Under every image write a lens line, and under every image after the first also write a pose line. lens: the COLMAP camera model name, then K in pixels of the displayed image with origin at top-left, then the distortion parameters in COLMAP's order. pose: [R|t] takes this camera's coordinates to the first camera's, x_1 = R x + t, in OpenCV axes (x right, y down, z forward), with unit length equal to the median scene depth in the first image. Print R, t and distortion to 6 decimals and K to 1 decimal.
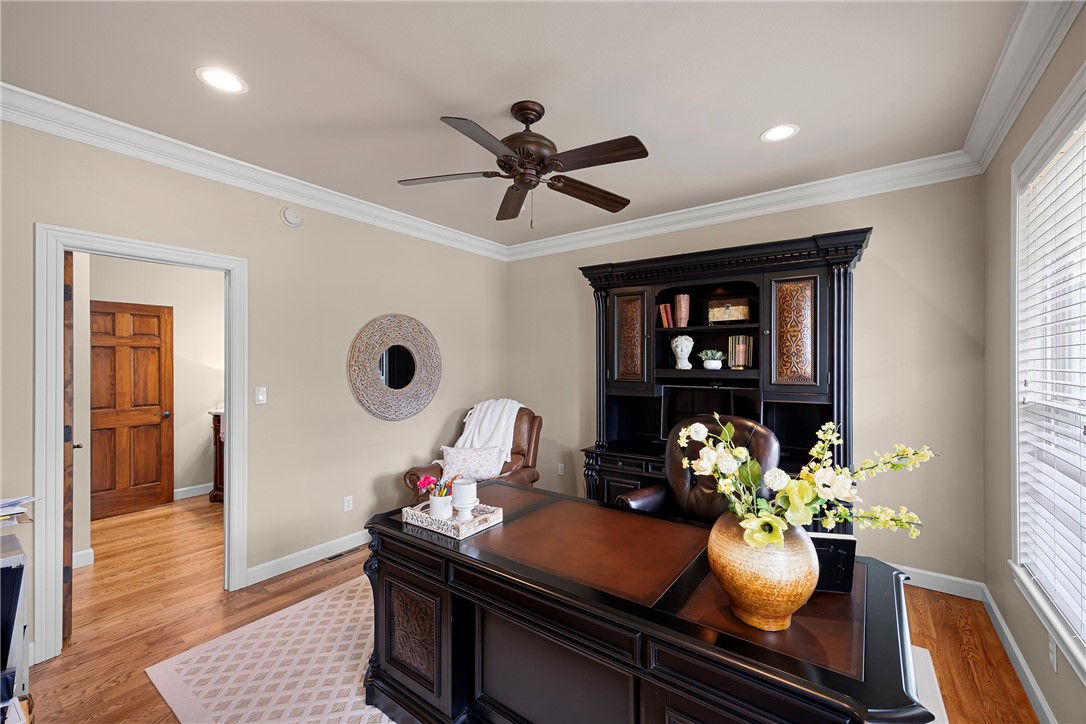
lens RADIAL K [[448.7, 0, 547.1], [0, 448.7, 362.2], [0, 0, 1]] dist [0.003188, -0.000078]
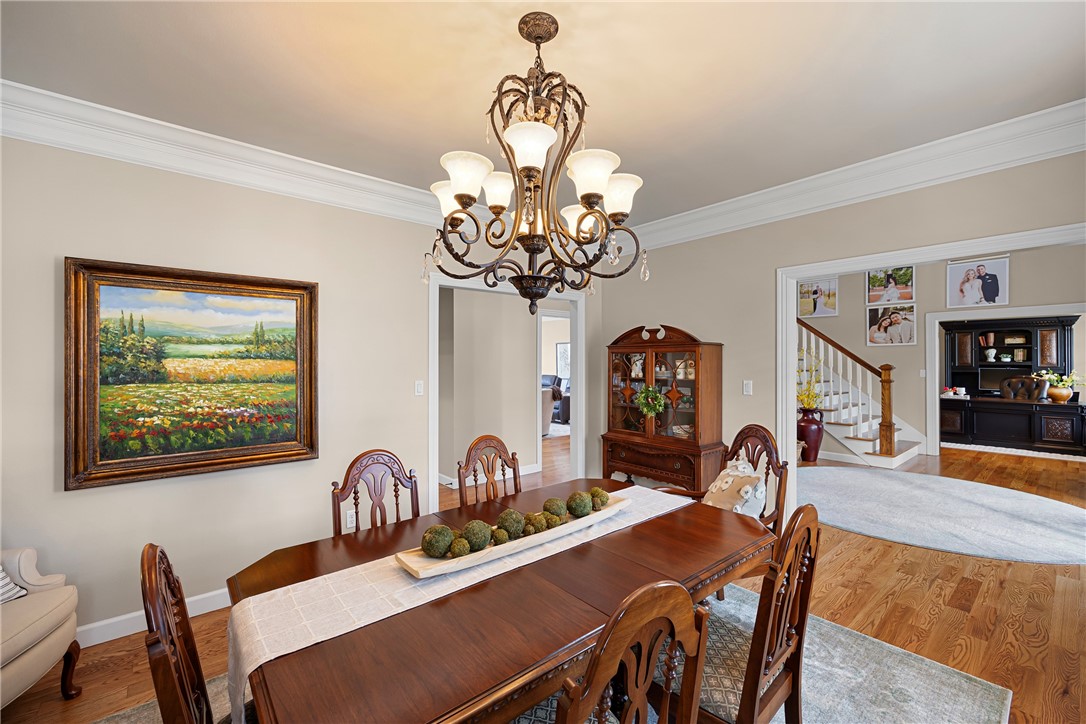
lens RADIAL K [[448.7, 0, 551.4], [0, 448.7, 358.3], [0, 0, 1]] dist [0.003188, -0.000078]
pose [[0.971855, -0.003528, -0.235553, -0.882253], [0.002632, 0.999988, -0.004120, 0.000206], [0.235564, 0.003384, 0.971853, -1.209280]]
